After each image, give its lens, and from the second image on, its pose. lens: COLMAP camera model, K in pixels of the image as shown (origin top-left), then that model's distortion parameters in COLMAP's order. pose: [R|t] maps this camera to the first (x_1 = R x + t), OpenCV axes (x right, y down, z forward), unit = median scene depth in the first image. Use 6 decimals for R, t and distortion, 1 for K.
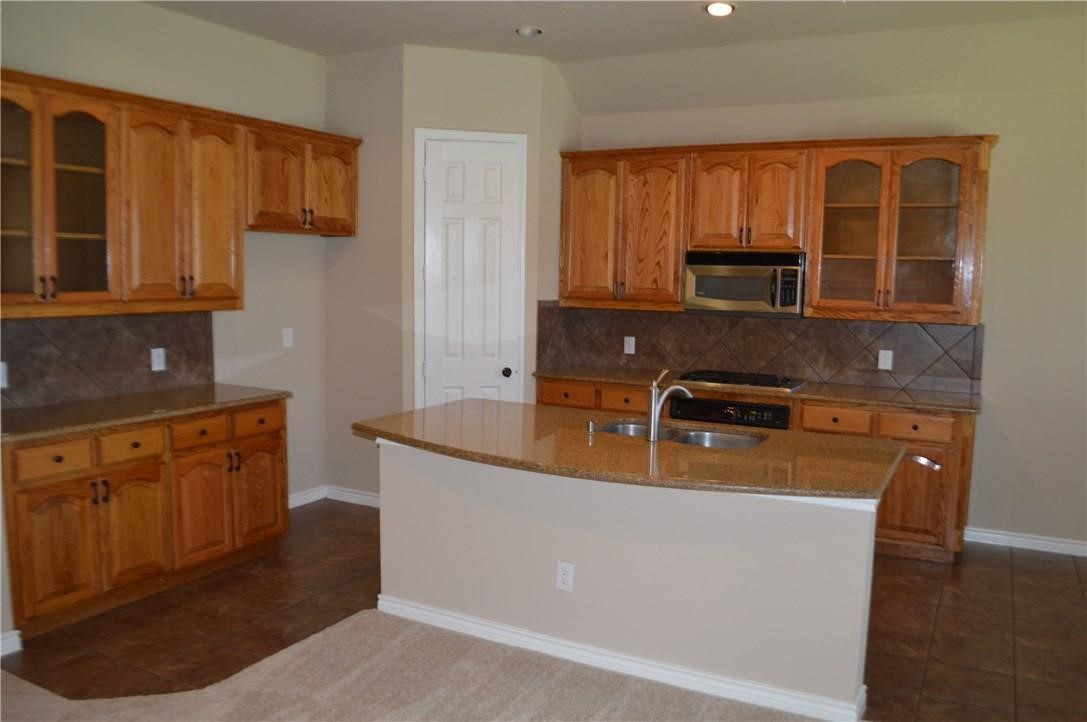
lens RADIAL K [[877.9, 0, 543.5], [0, 877.9, 361.0], [0, 0, 1]] dist [-0.046626, -0.001531]
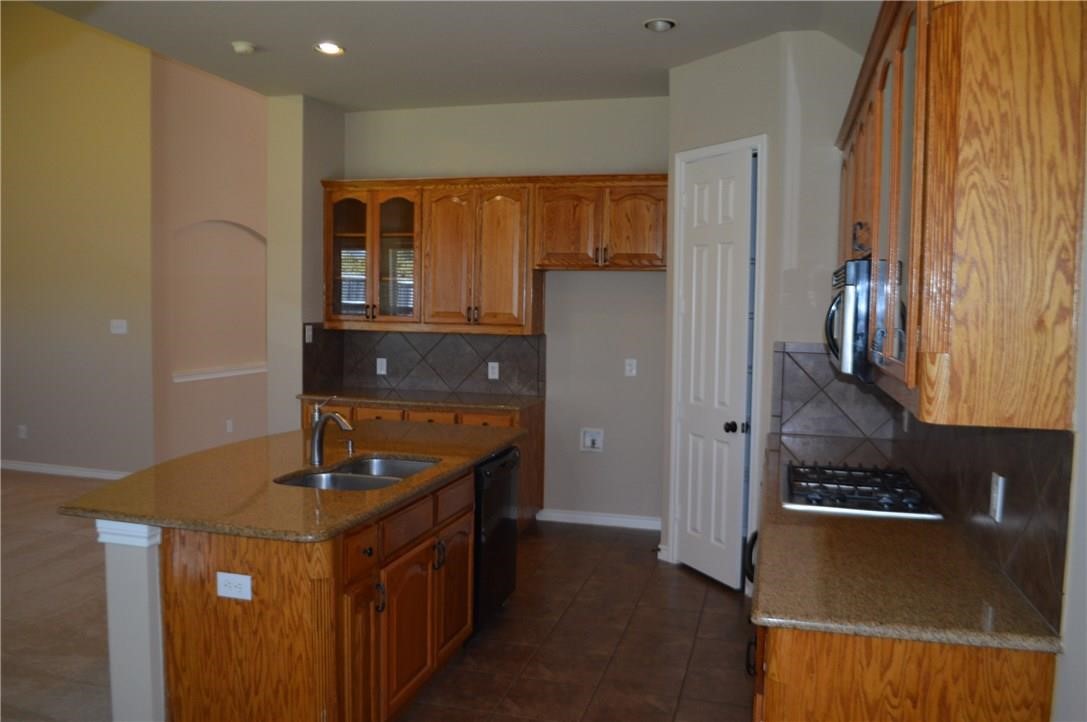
lens RADIAL K [[846.7, 0, 543.5], [0, 846.7, 361.0], [0, 0, 1]] dist [-0.003524, -0.000593]
pose [[0.215236, 0.056701, -0.974915, 0.821637], [-0.115650, 0.992768, 0.032207, -0.065827], [0.969690, 0.105817, 0.220236, 0.786140]]
